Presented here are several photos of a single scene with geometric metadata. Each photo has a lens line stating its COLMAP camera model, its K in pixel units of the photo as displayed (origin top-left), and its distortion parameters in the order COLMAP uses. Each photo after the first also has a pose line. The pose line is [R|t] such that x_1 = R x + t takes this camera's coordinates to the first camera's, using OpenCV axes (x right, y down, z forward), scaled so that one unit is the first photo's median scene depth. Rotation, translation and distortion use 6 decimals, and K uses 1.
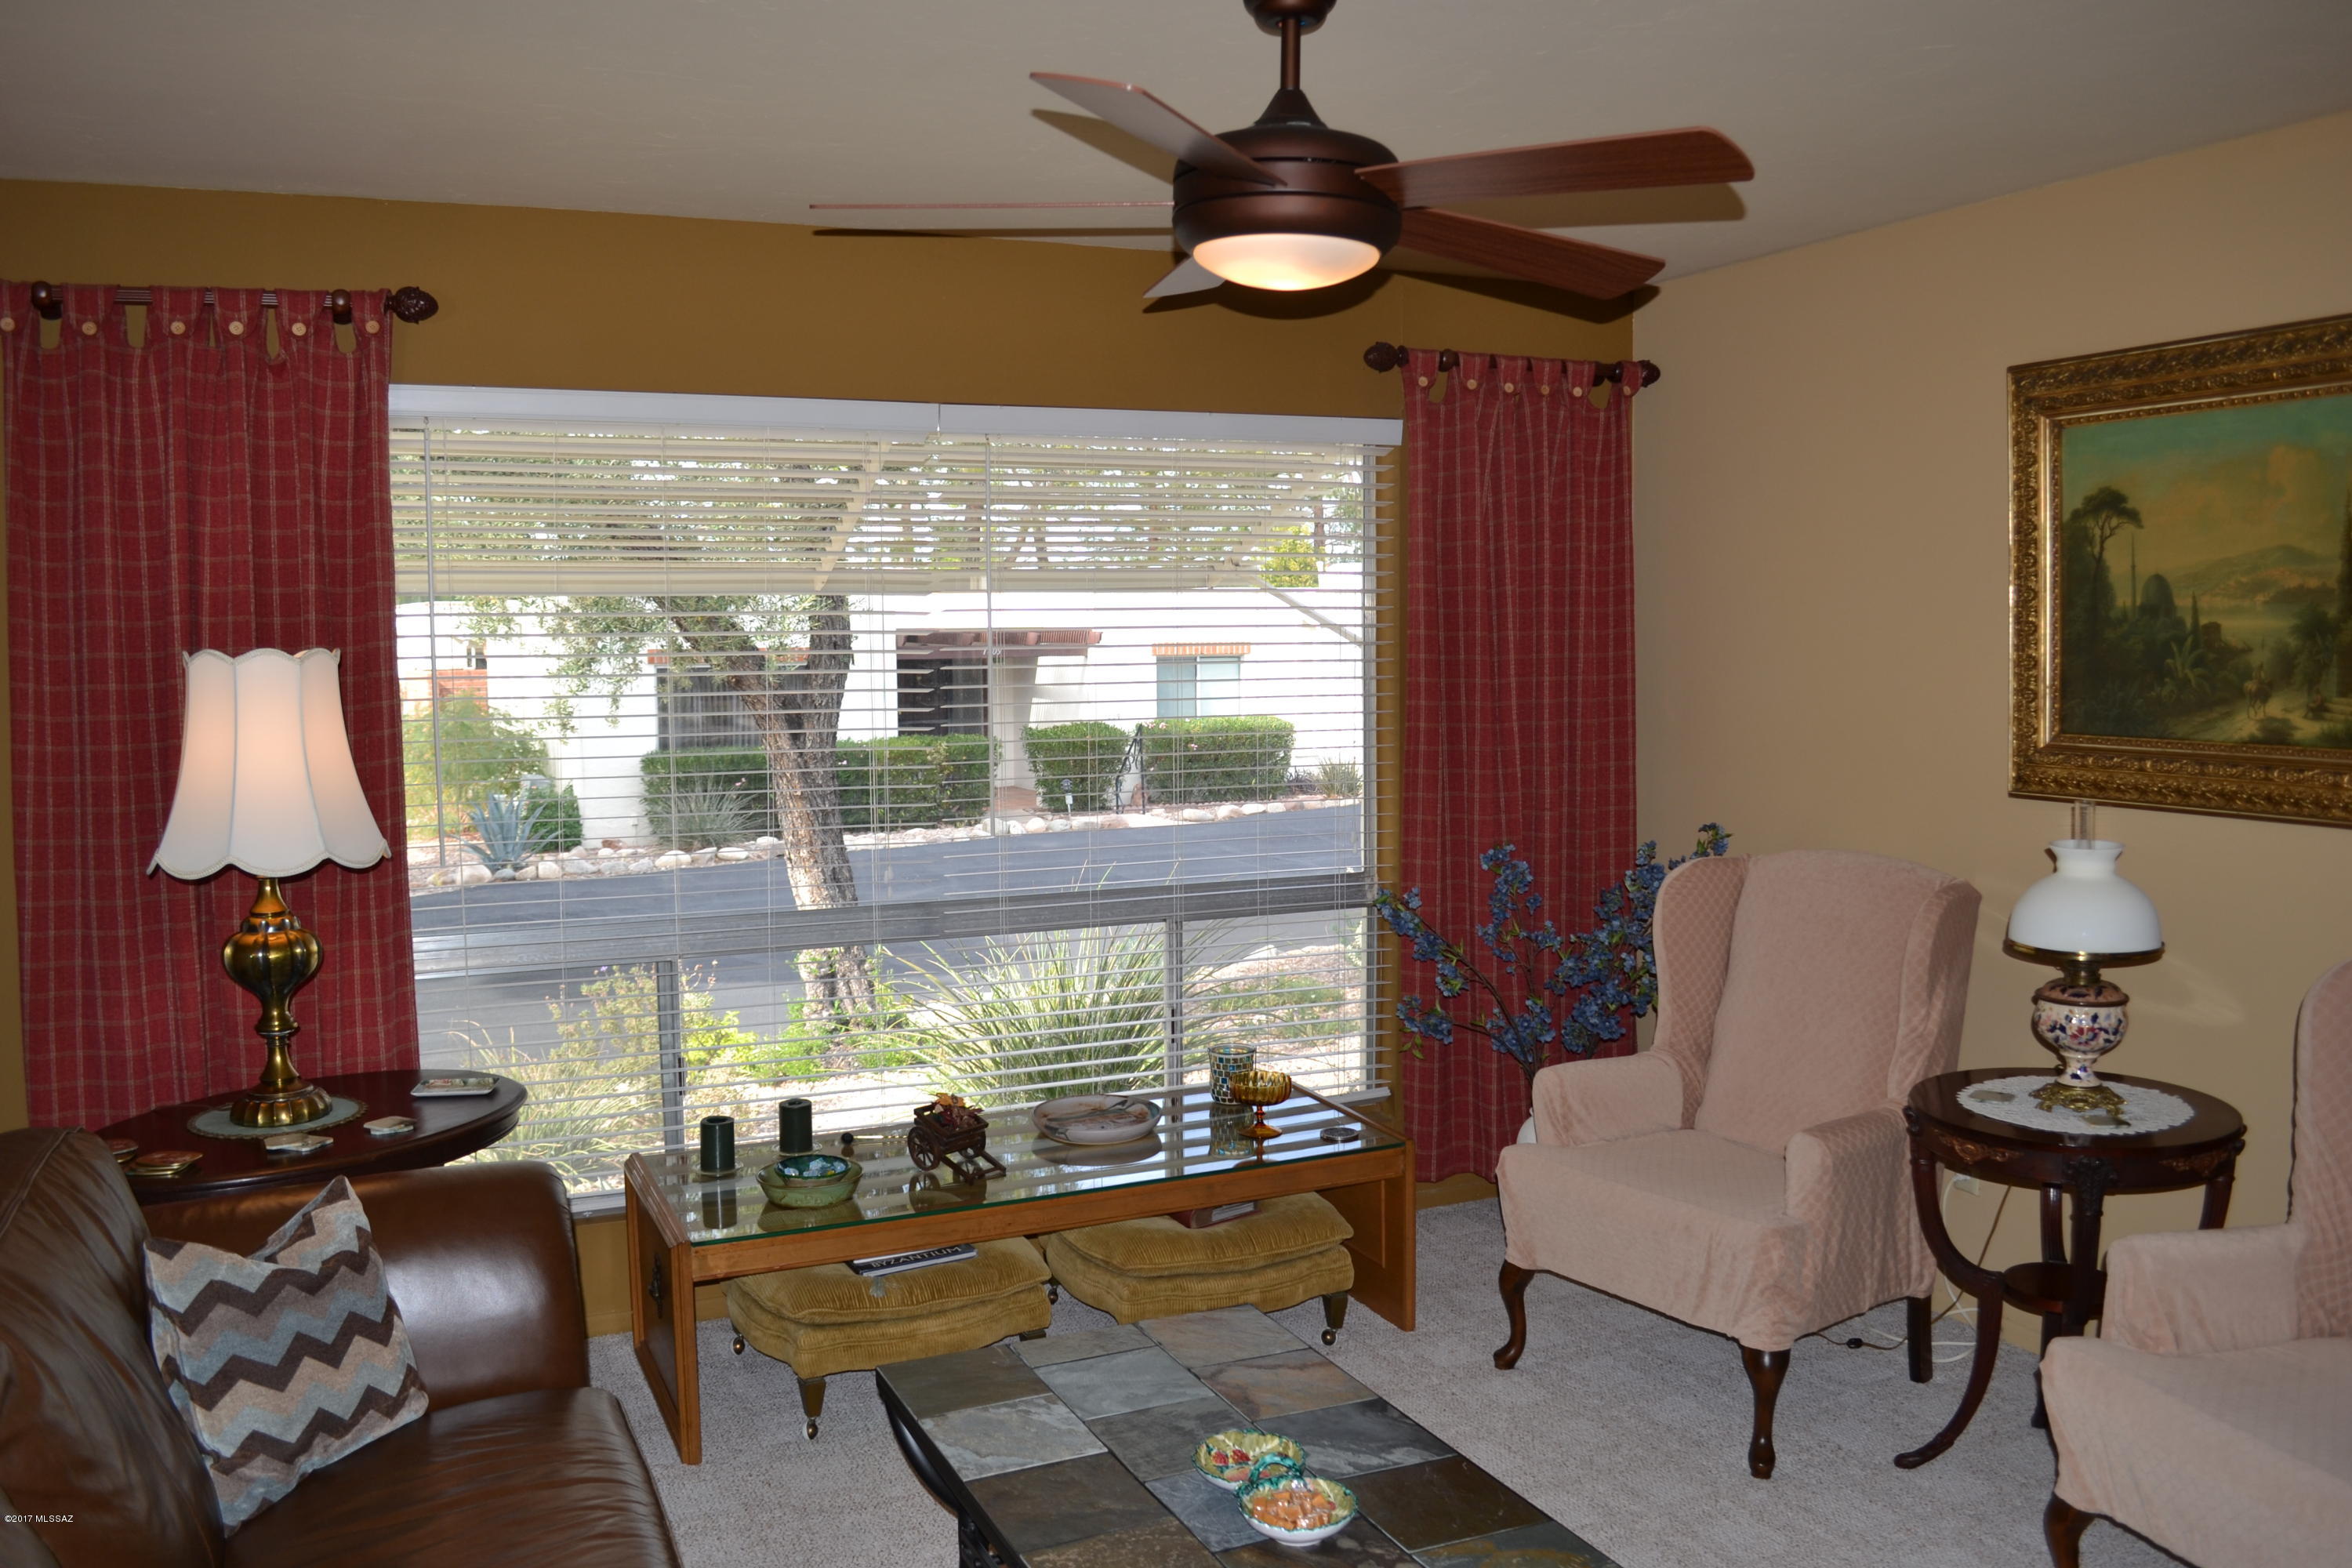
lens RADIAL K [[1897.7, 0, 1183.3], [0, 1897.7, 781.3], [0, 0, 1]] dist [-0.083376, 0.014590]
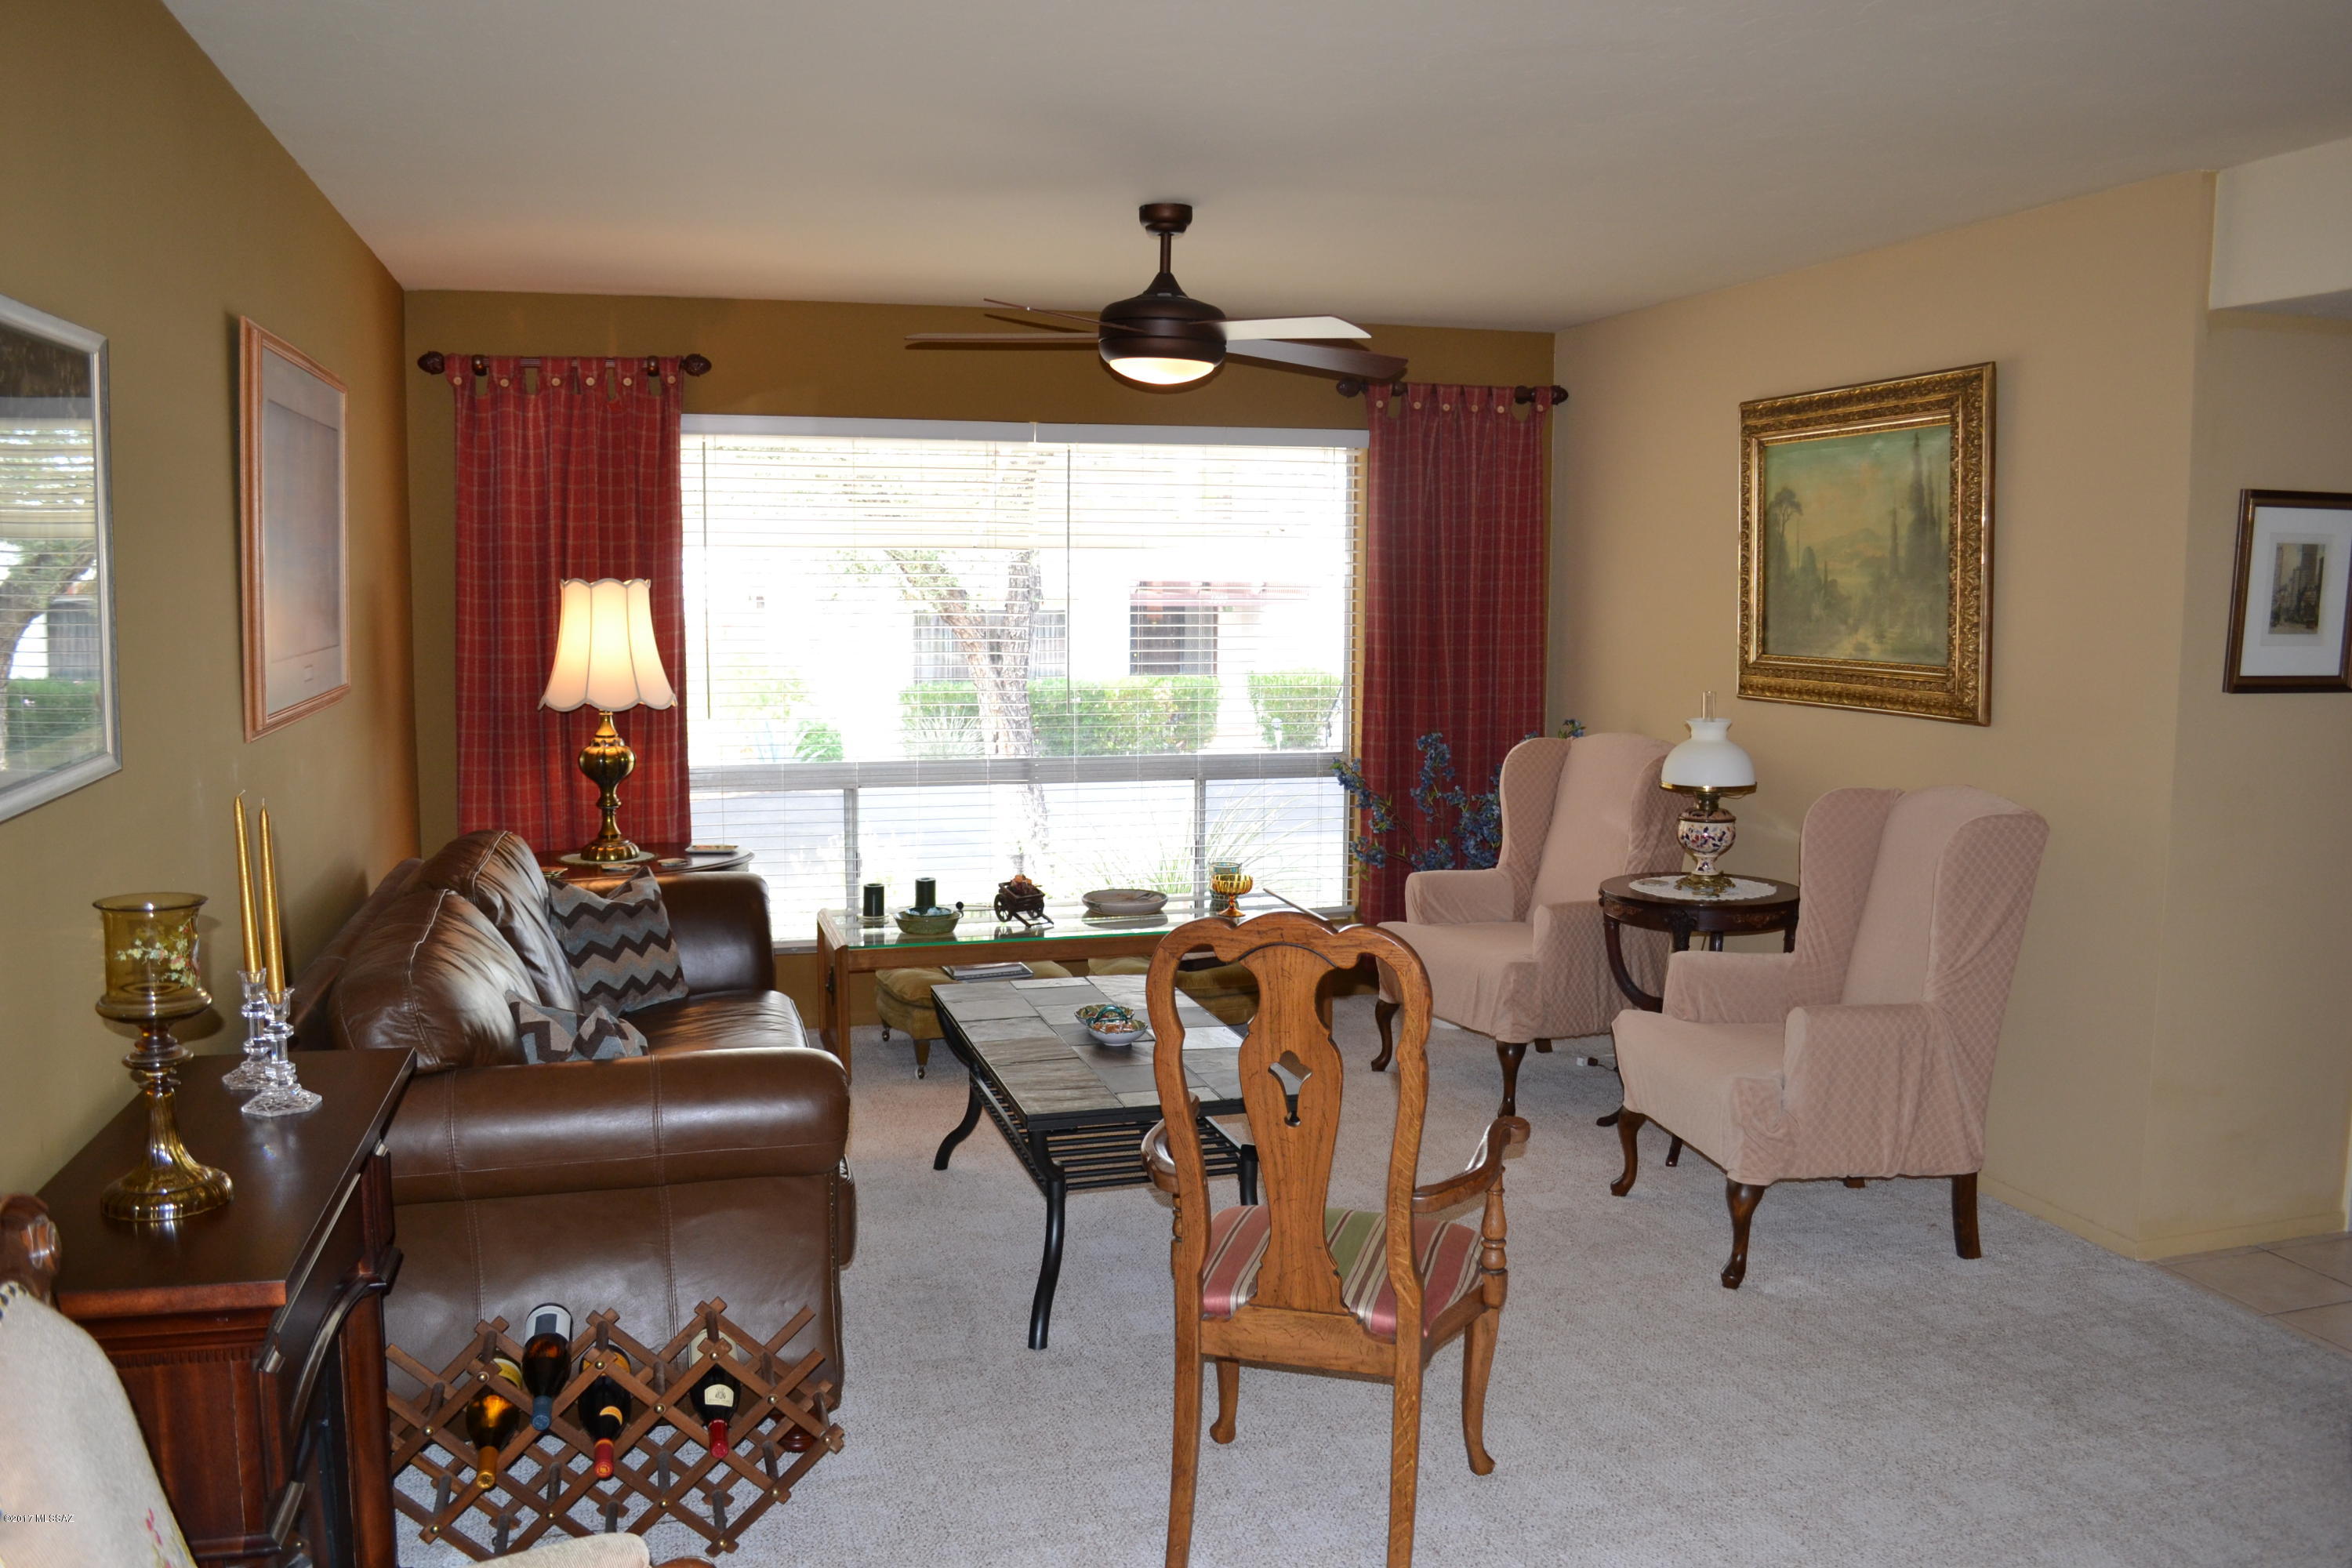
lens RADIAL K [[1897.7, 0, 1183.3], [0, 1897.7, 781.3], [0, 0, 1]] dist [-0.083376, 0.014590]
pose [[0.989926, 0.028763, -0.138637, 0.242516], [-0.025290, 0.999322, 0.026747, 0.048981], [0.139312, -0.022971, 0.989982, -0.567130]]
